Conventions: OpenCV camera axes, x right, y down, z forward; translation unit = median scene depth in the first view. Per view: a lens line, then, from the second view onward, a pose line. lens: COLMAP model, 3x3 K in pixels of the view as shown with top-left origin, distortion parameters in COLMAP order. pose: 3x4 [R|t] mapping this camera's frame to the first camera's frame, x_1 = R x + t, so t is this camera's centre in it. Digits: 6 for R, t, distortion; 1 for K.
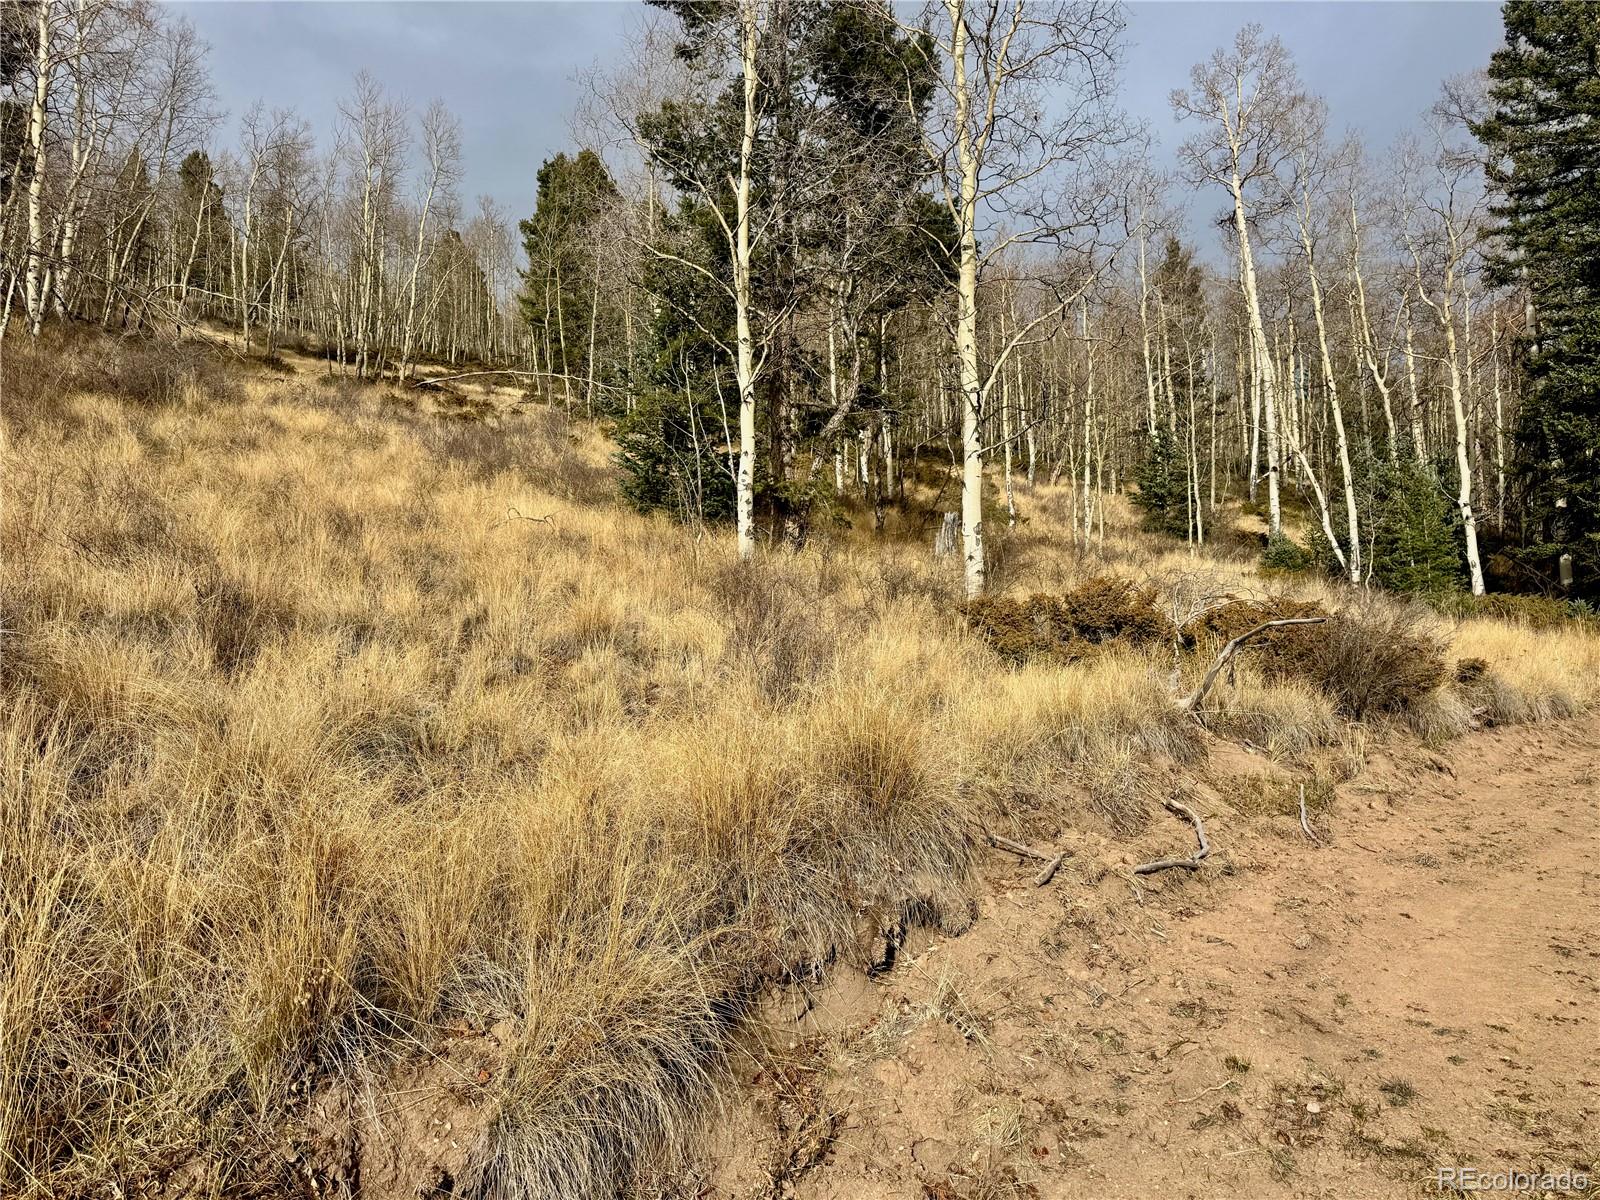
lens RADIAL K [[1170.0, 0, 802.3], [0, 1170.0, 599.7], [0, 0, 1]] dist [0.028026, -0.042224]
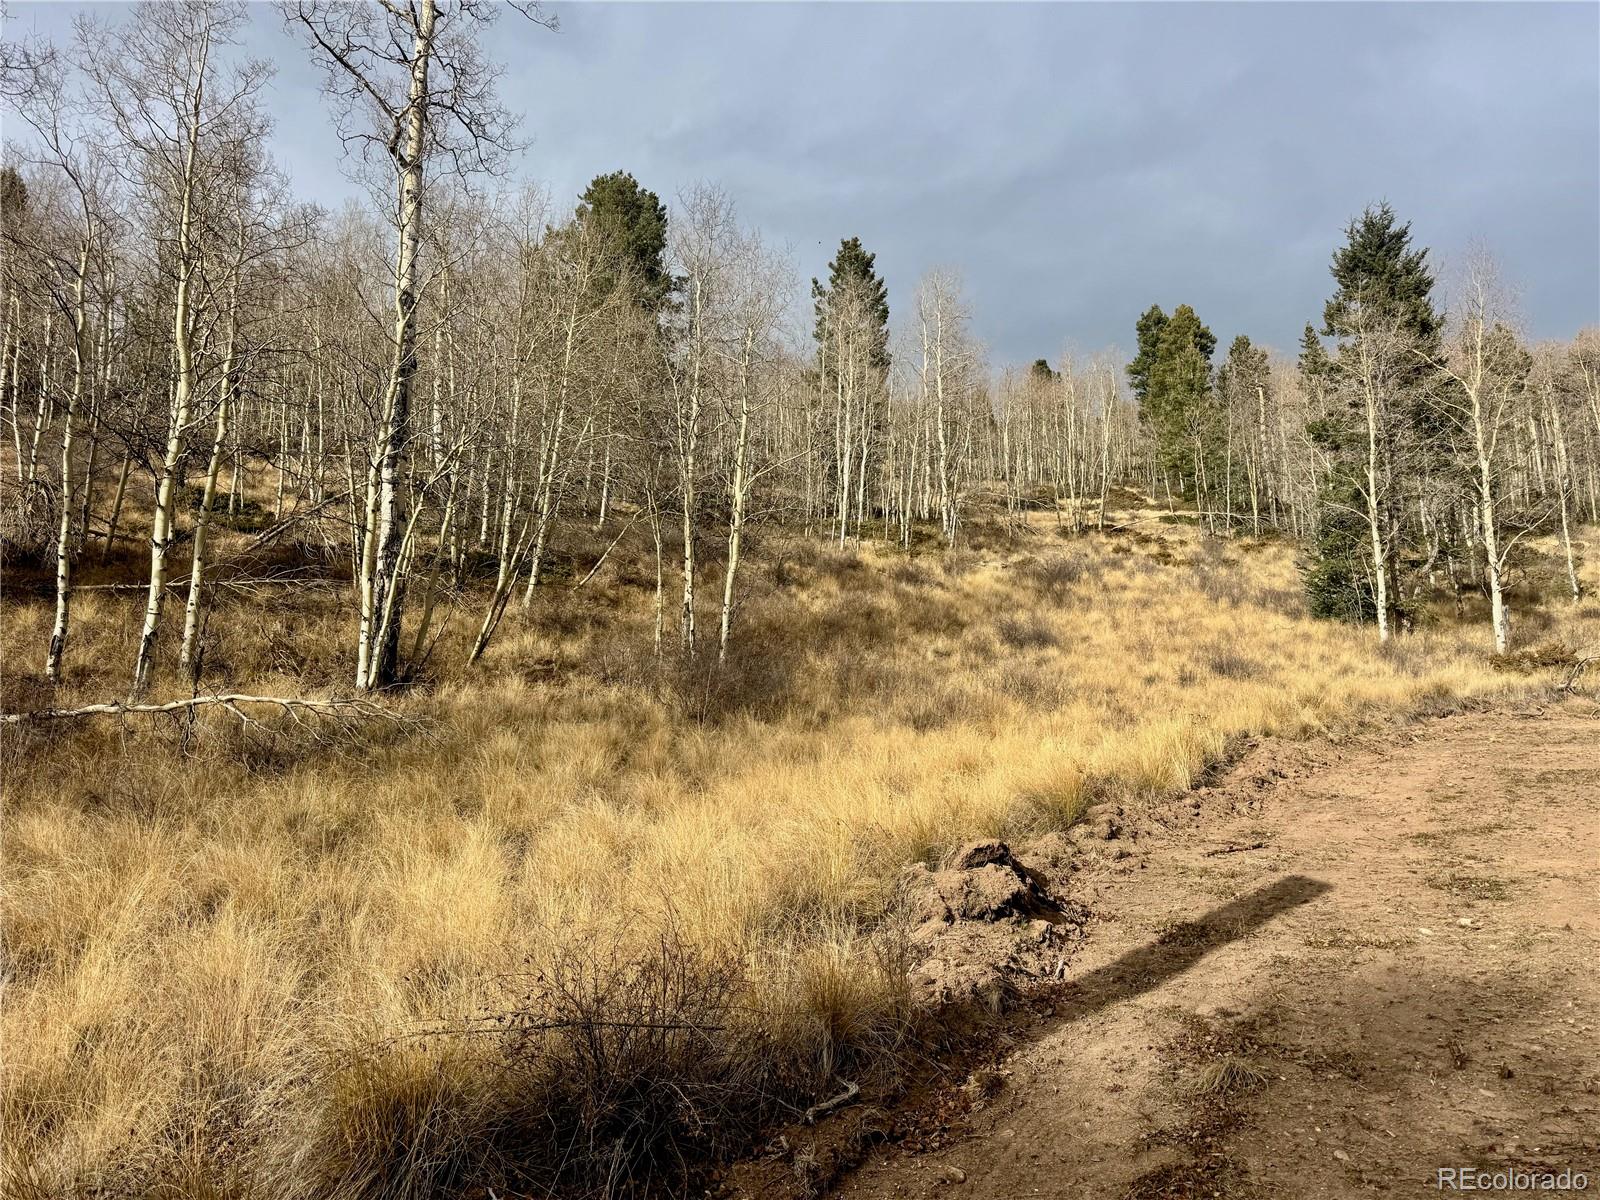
lens RADIAL K [[1170.0, 0, 802.3], [0, 1170.0, 599.7], [0, 0, 1]] dist [0.028026, -0.042224]
pose [[0.891125, -0.064891, -0.449094, -0.026861], [0.035796, 0.996690, -0.072986, 0.010939], [0.452344, 0.048964, 0.890499, -1.428317]]
